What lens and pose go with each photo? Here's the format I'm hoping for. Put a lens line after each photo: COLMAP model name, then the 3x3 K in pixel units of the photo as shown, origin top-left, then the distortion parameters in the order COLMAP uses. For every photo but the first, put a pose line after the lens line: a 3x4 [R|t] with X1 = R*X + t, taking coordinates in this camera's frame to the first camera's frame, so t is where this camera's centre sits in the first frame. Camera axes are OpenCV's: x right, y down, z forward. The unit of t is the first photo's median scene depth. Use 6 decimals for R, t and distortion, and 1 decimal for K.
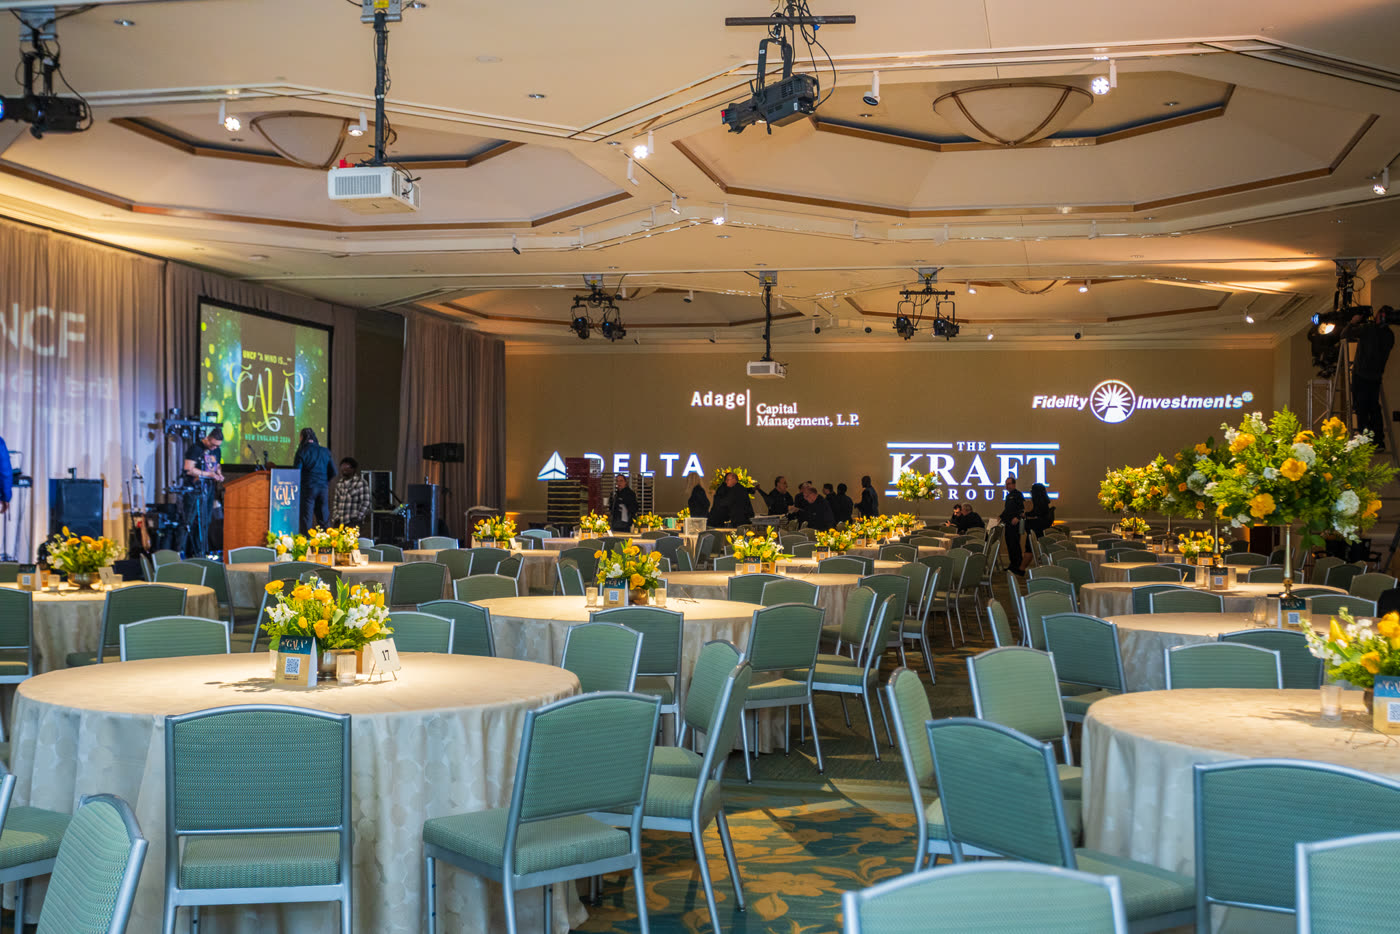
lens RADIAL K [[1469.1, 0, 698.0], [0, 1469.1, 477.5], [0, 0, 1]] dist [-0.000060, 0.000000]
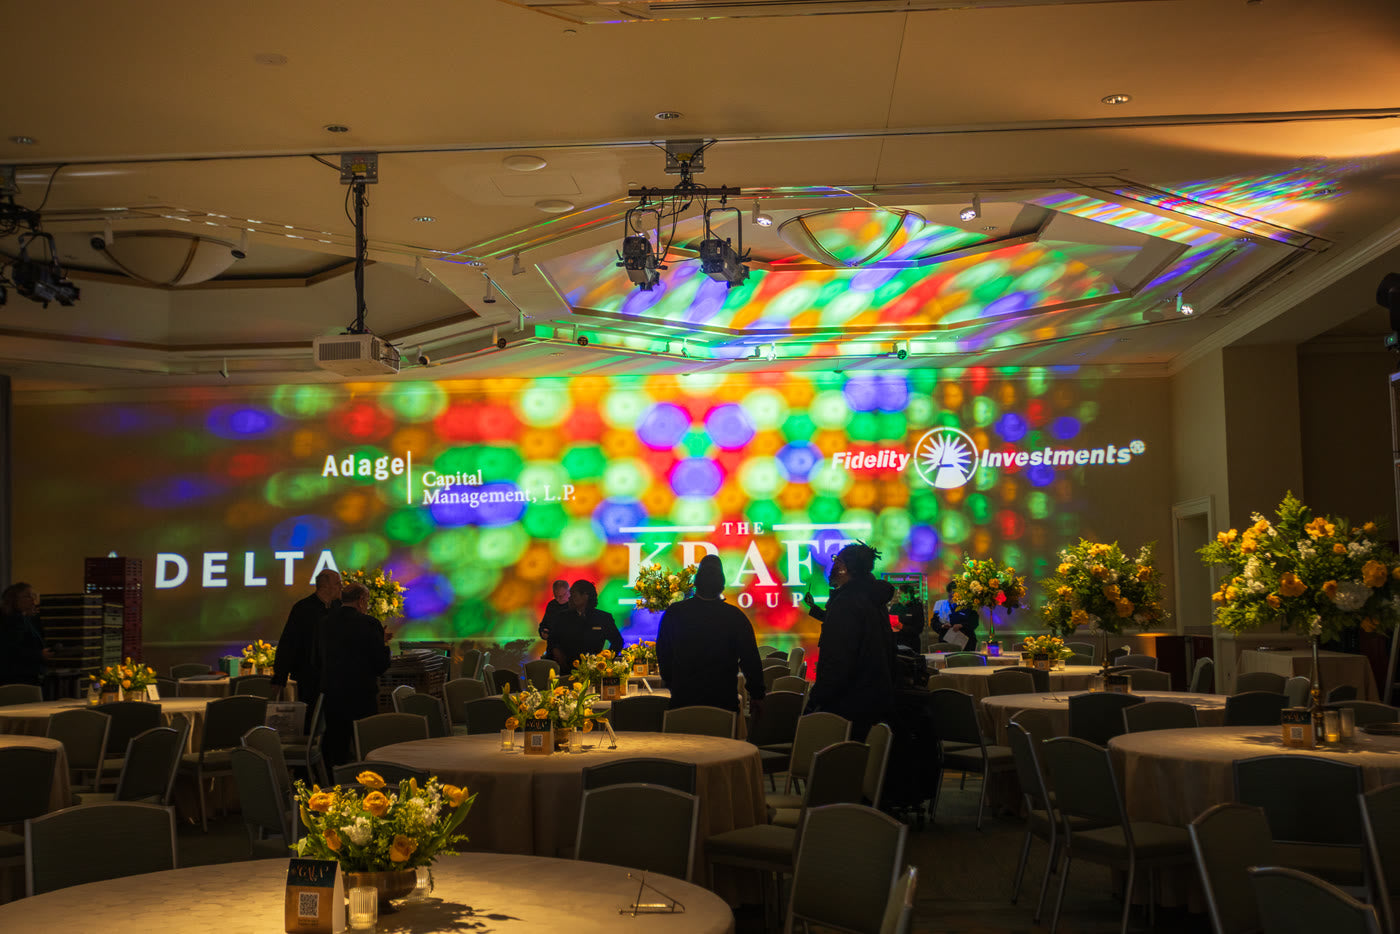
lens RADIAL K [[1469.1, 0, 693.8], [0, 1469.1, 468.9], [0, 0, 1]] dist [-0.000060, 0.000000]
pose [[0.984685, -0.011776, 0.173943, 0.050027], [0.025332, 0.996792, -0.075920, 0.002104], [-0.172491, 0.079164, 0.981825, 0.361225]]
